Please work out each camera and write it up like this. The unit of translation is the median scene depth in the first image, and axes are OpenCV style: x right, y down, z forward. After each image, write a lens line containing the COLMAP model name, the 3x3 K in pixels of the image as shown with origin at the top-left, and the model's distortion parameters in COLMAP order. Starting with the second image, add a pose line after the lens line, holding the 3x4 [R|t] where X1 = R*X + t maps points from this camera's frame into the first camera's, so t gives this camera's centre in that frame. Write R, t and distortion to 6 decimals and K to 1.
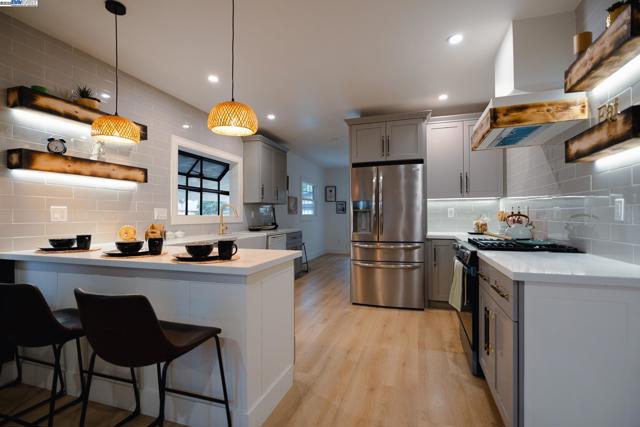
lens RADIAL K [[318.9, 0, 319.9], [0, 318.9, 227.3], [0, 0, 1]] dist [-0.002183, -0.000895]
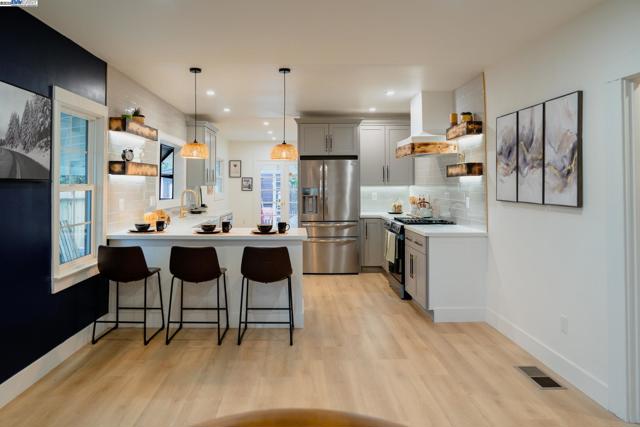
lens RADIAL K [[434.6, 0, 320.0], [0, 434.6, 213.5], [0, 0, 1]] dist [-0.000230, 0.000241]
pose [[0.942761, -0.017025, 0.333035, -0.478790], [0.008498, 0.999598, 0.027042, -0.036636], [-0.333361, -0.022664, 0.942527, -0.708672]]
